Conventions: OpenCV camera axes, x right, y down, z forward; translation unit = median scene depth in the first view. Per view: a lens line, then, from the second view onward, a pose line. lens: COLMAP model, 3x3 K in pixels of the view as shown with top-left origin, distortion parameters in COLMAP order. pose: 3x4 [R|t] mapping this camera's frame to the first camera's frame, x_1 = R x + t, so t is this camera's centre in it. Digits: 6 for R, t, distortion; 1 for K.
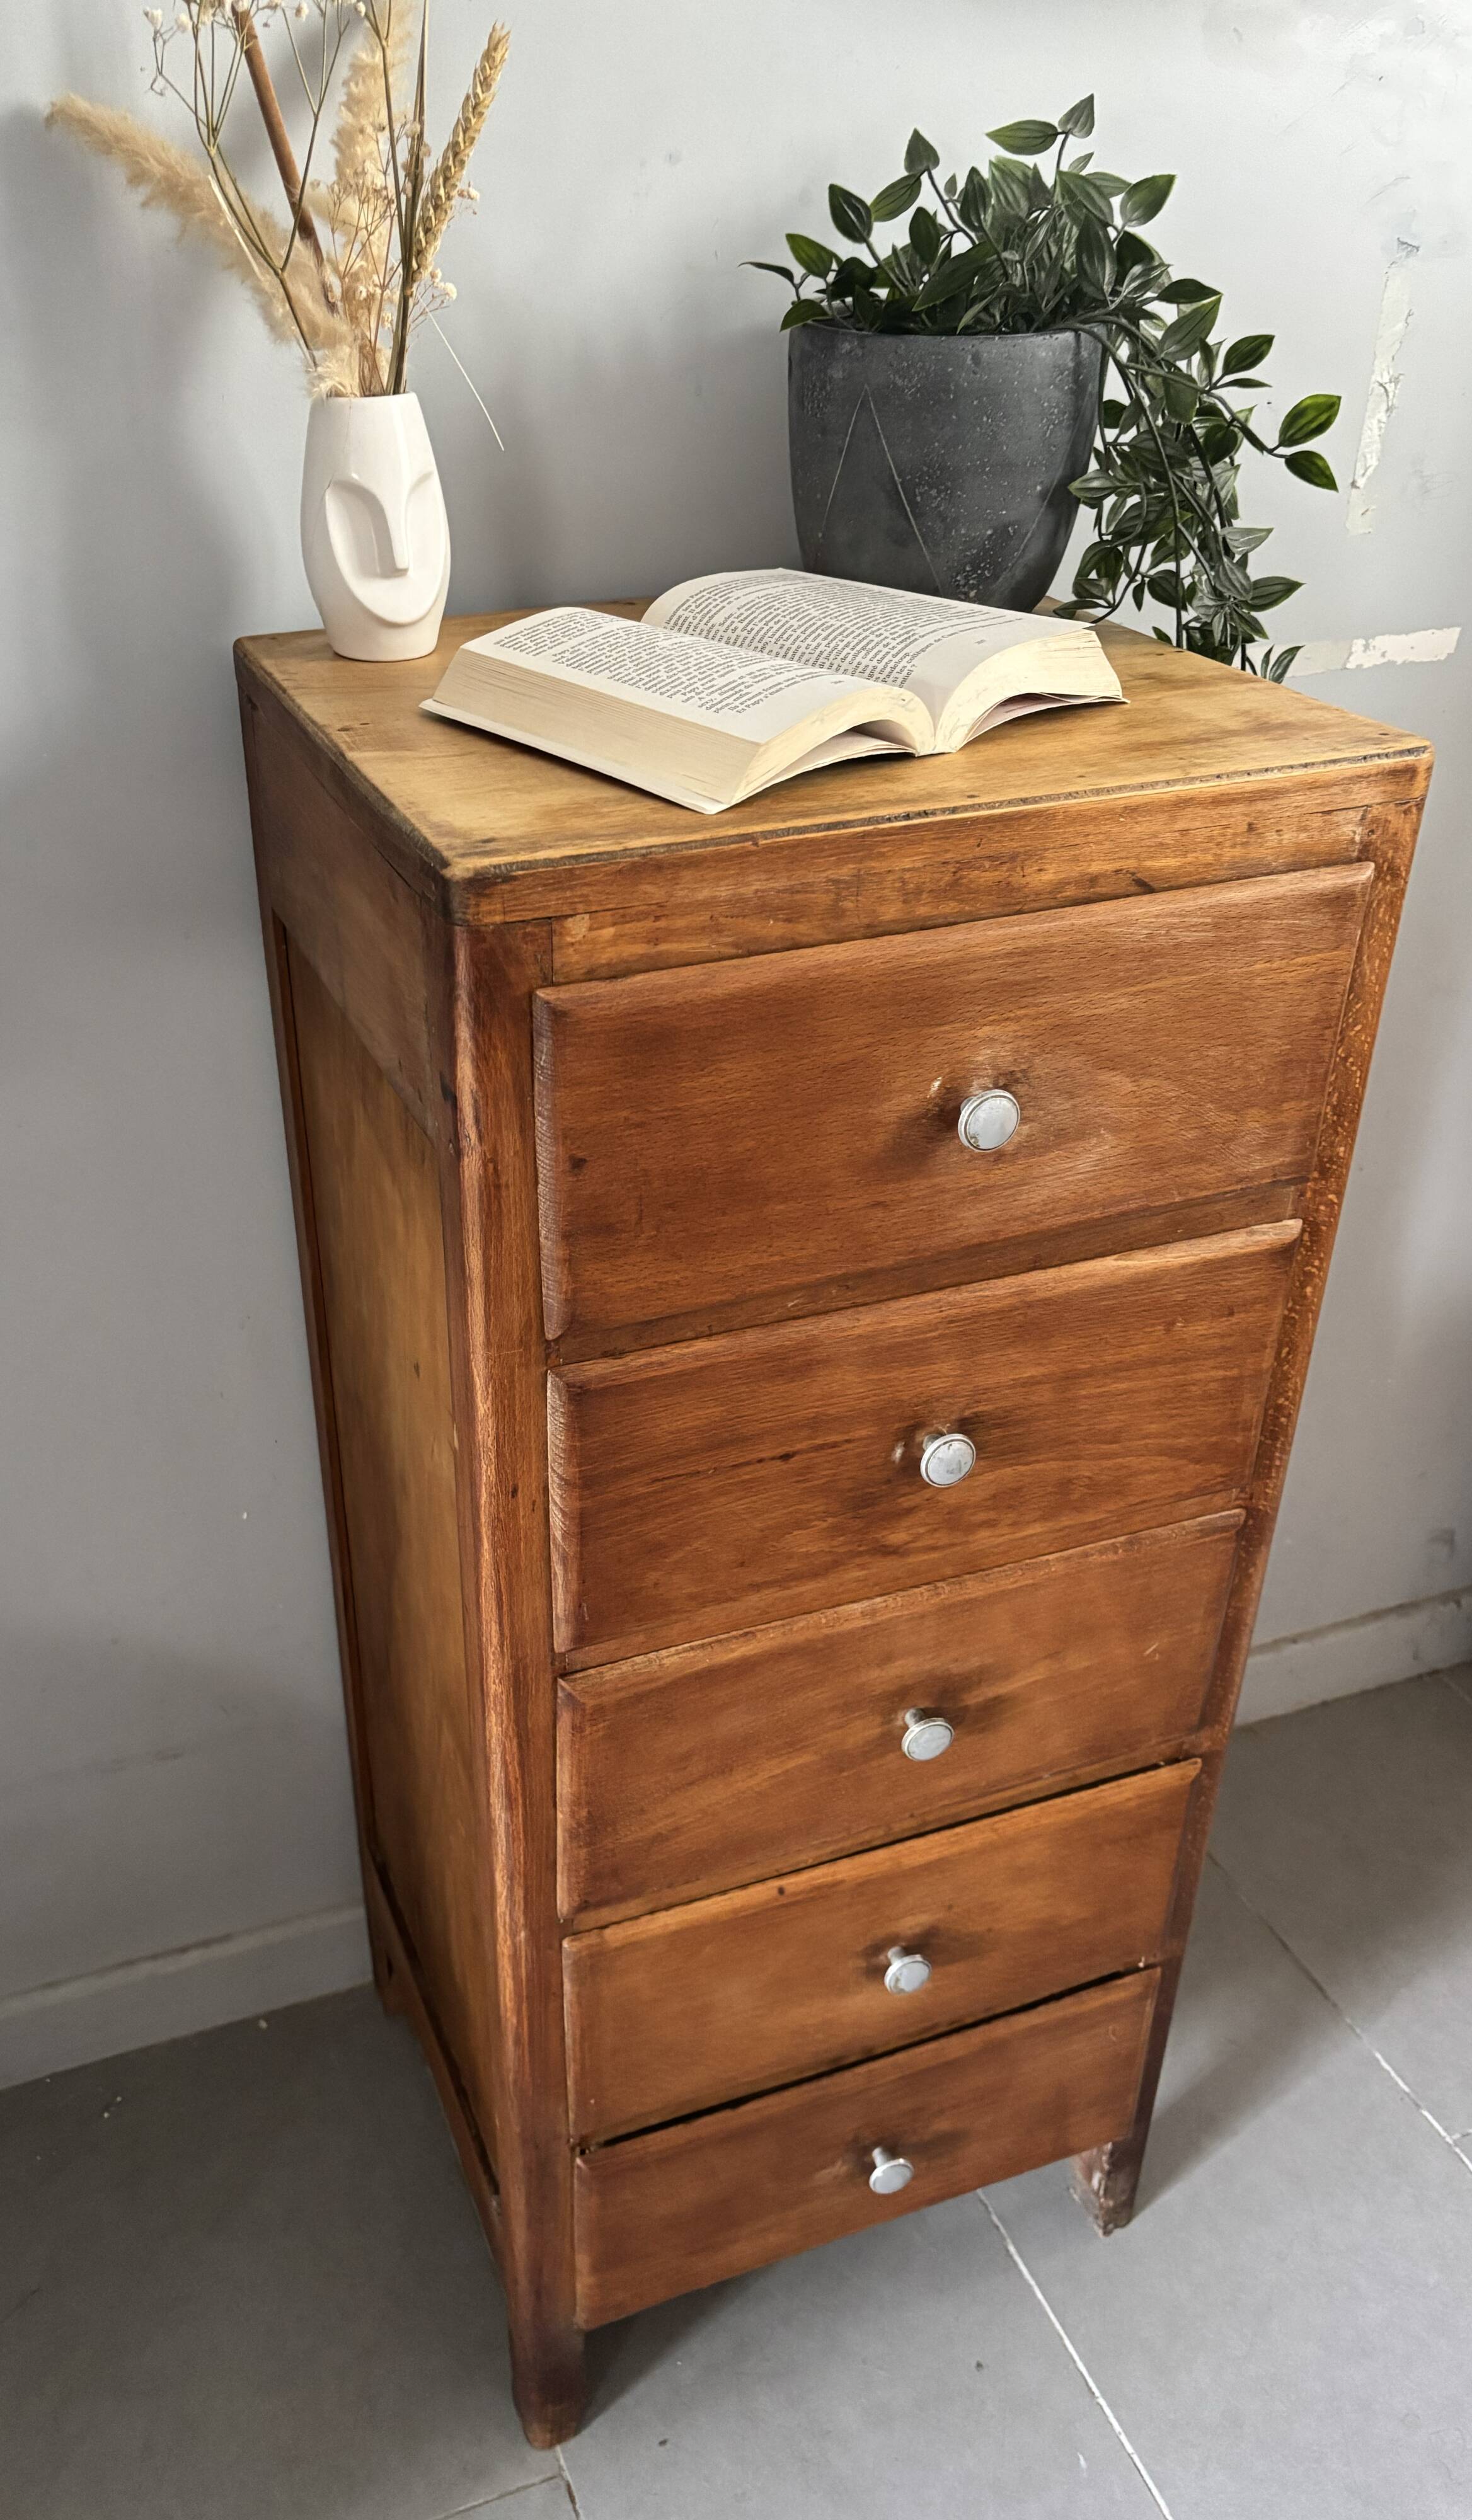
lens RADIAL K [[1994.4, 0, 621.1], [0, 1994.4, 1290.5], [0, 0, 1]] dist [0.029709, -0.011049]
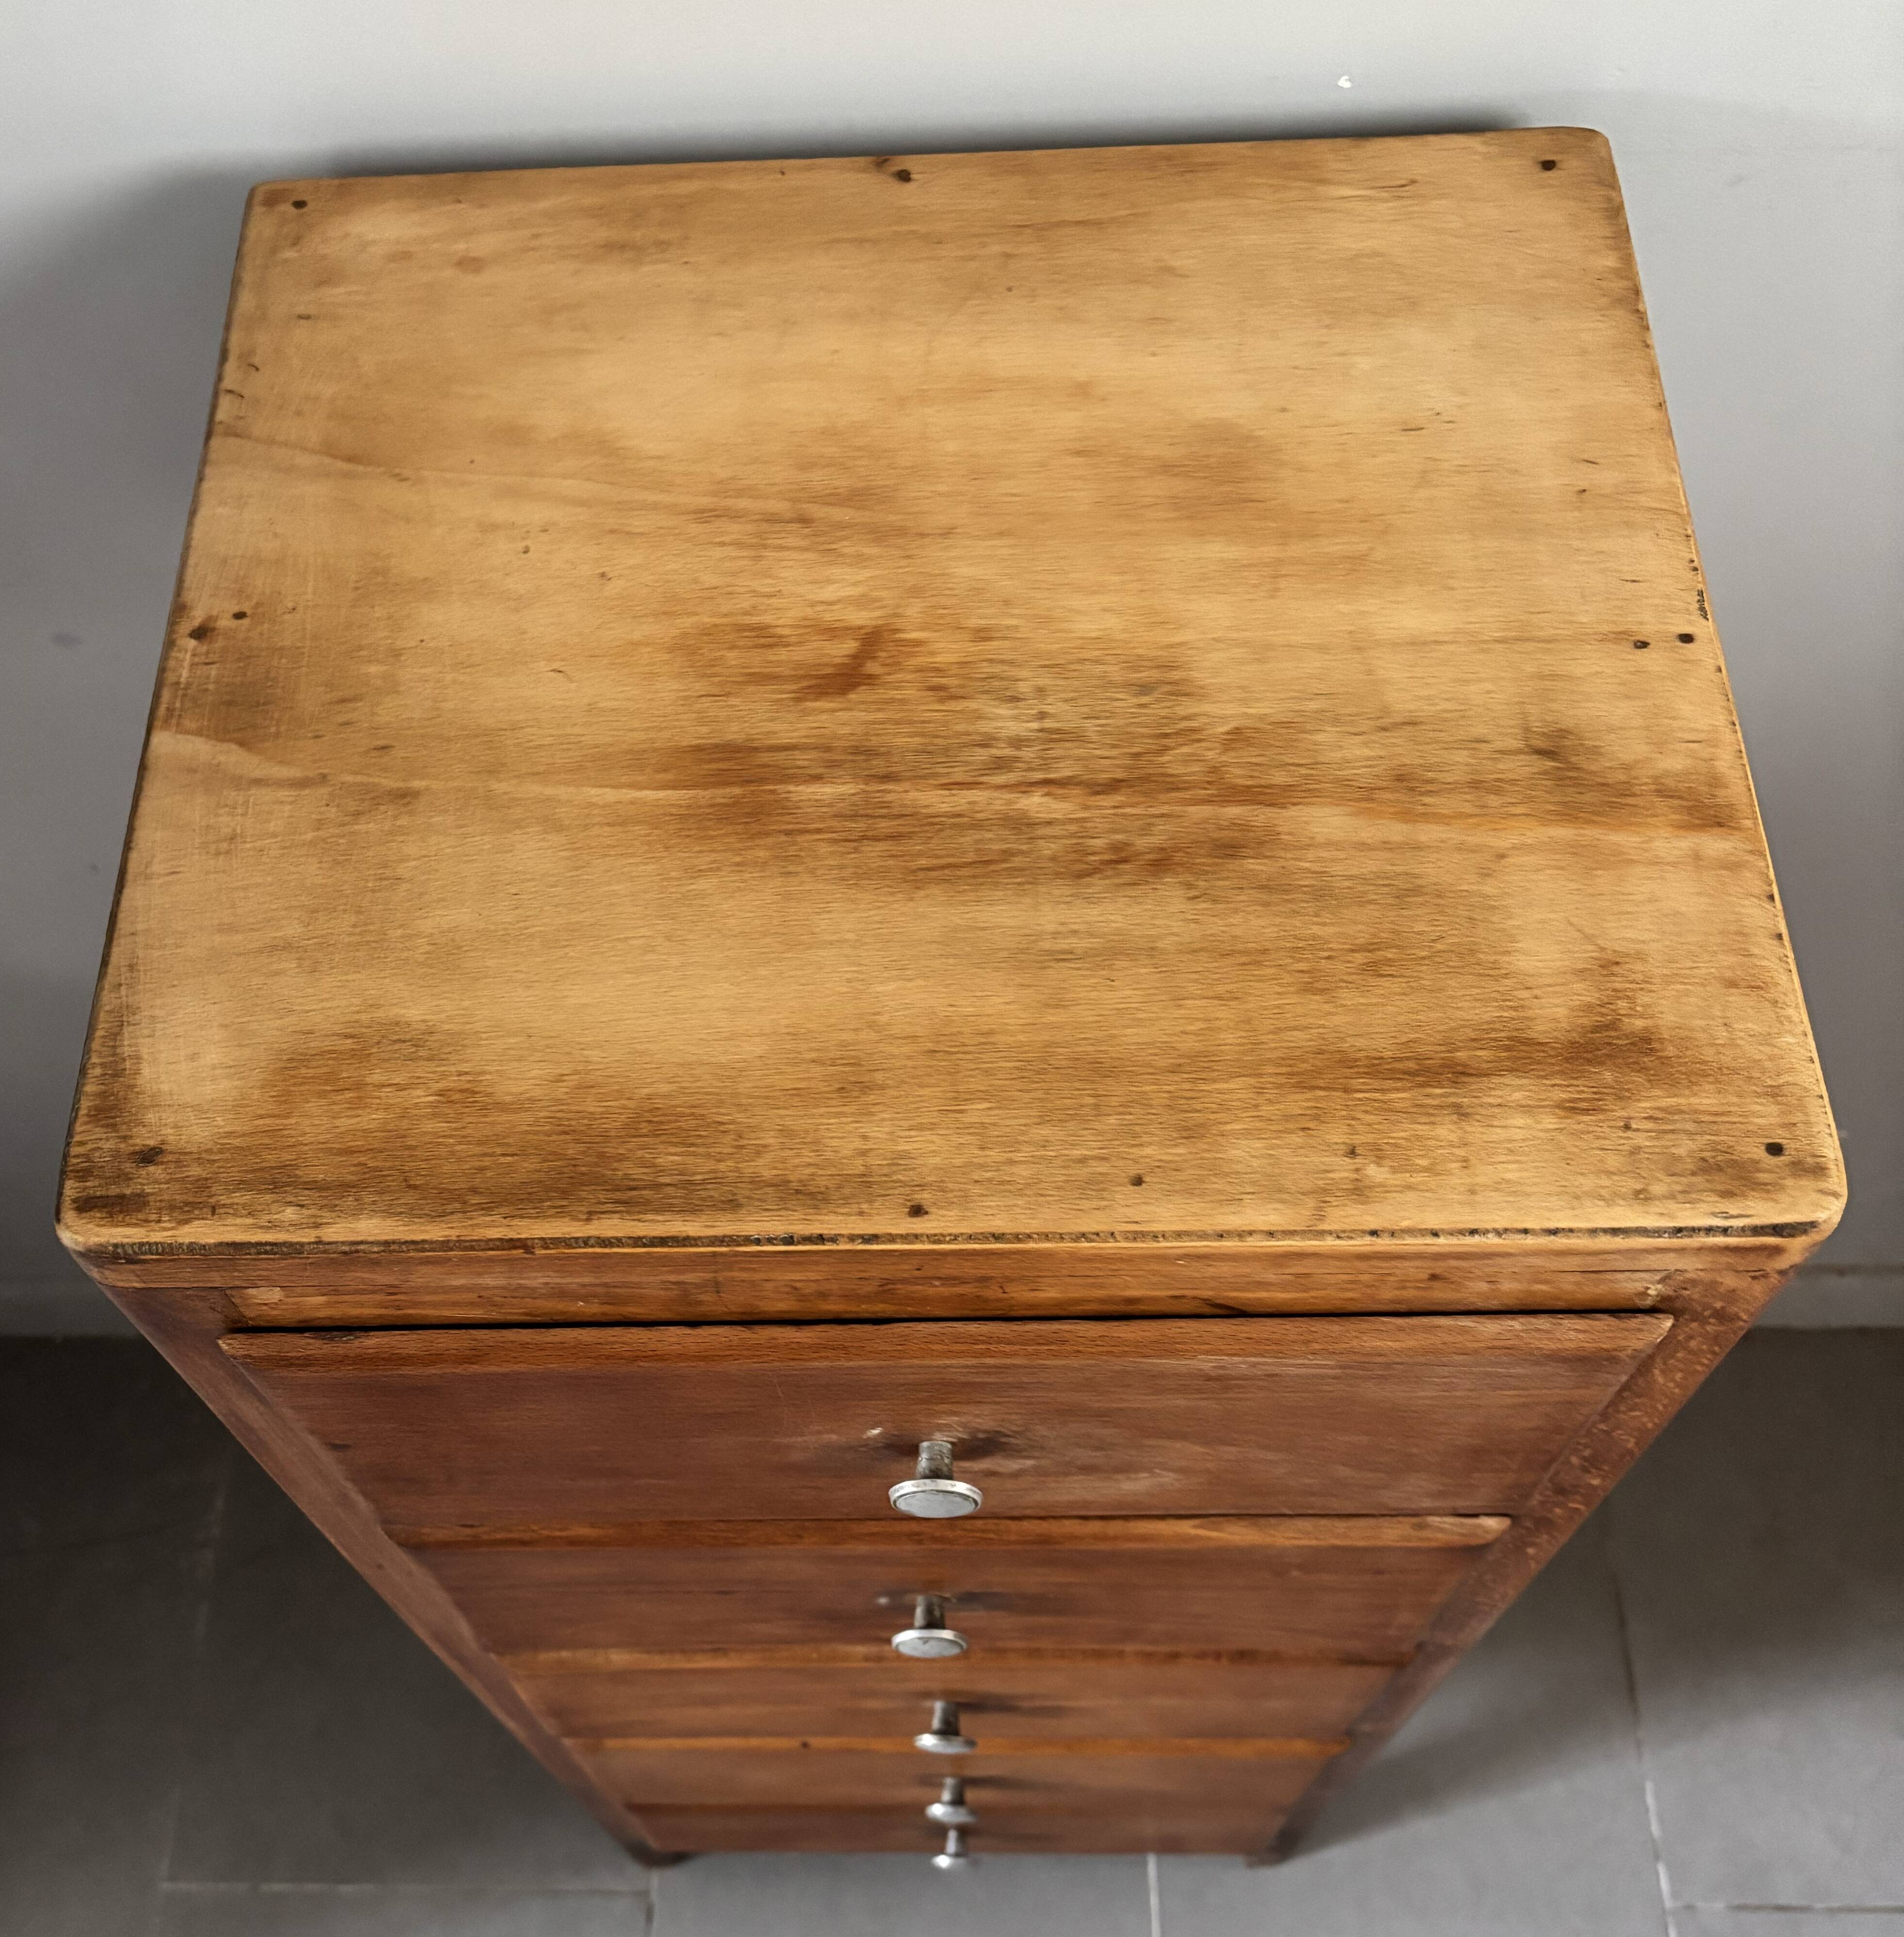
lens RADIAL K [[2132.7, 0, 856.2], [0, 2132.7, 1143.7], [0, 0, 1]] dist [0.026140, 0.000000]
pose [[0.931317, 0.305505, -0.198280, 0.236924], [-0.151089, 0.819433, 0.552903, -0.526506], [0.331392, -0.484970, 0.809310, 0.391154]]
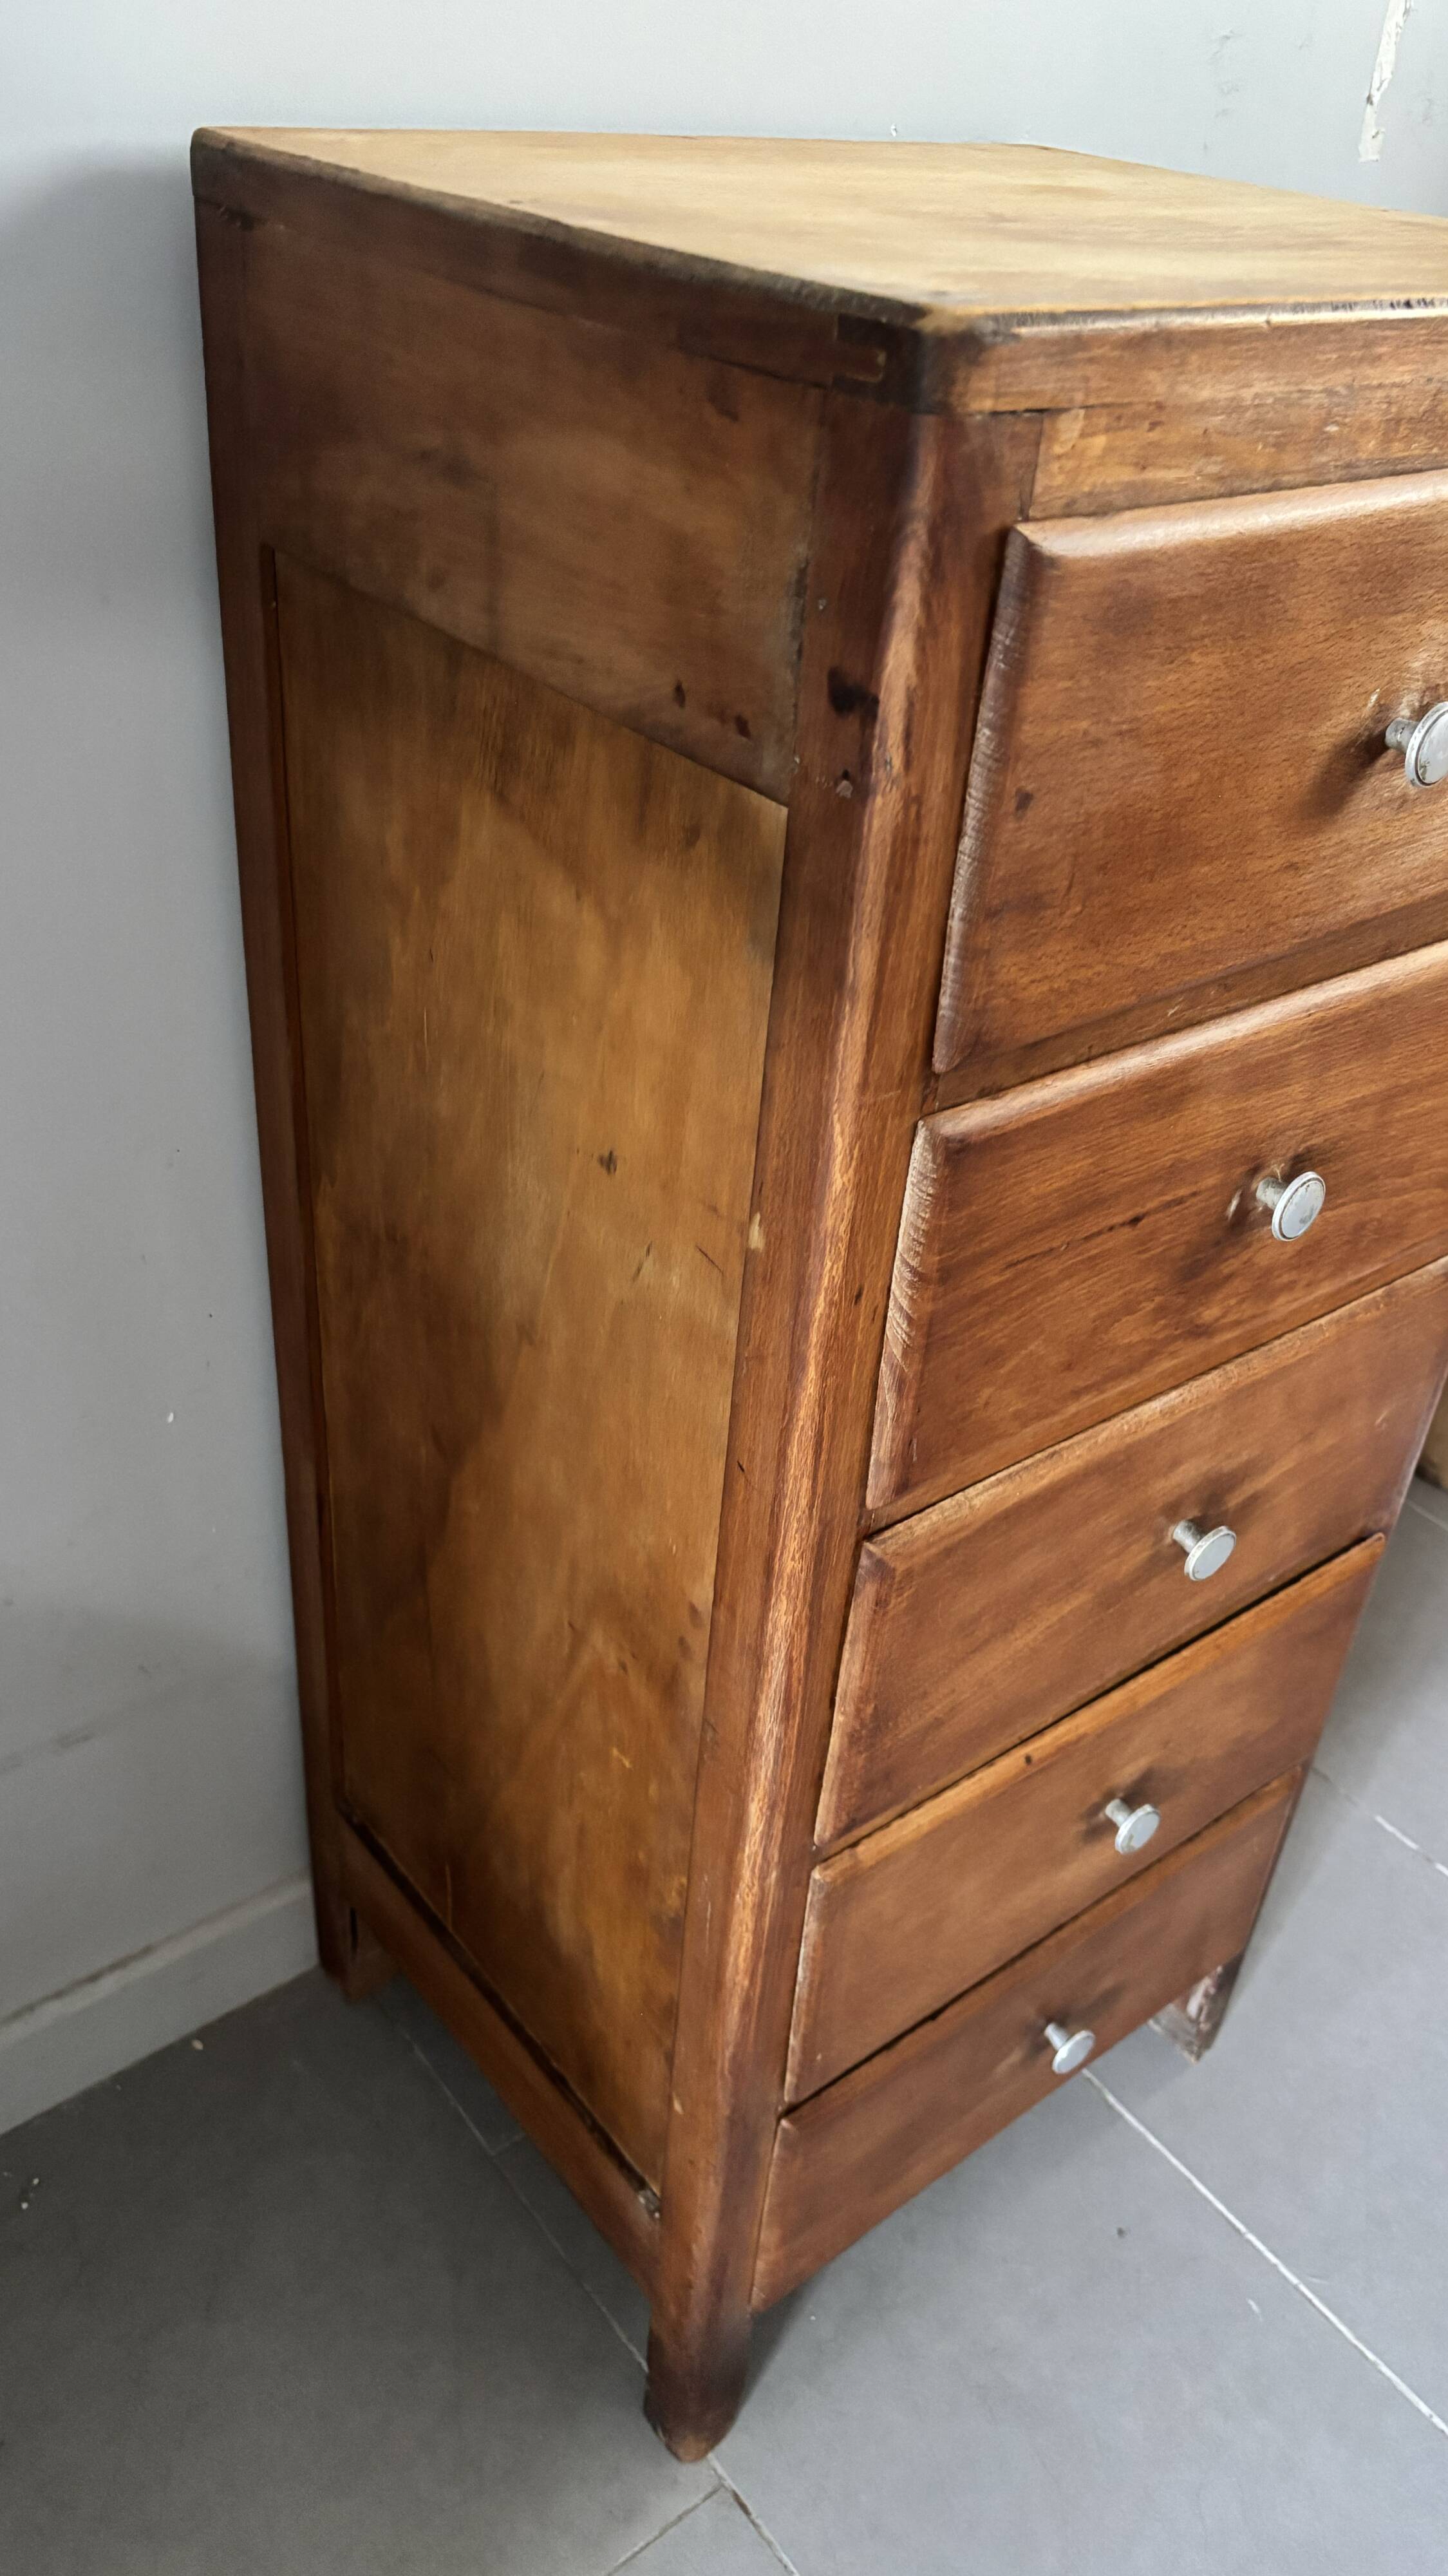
lens RADIAL K [[1969.3, 0, 746.0], [0, 1969.3, 1299.0], [0, 0, 1]] dist [0.039131, -0.027241]
pose [[0.946936, -0.109539, 0.302182, -0.287545], [0.089773, 0.992857, 0.078586, 0.038770], [-0.308632, -0.047288, 0.950005, 0.298883]]
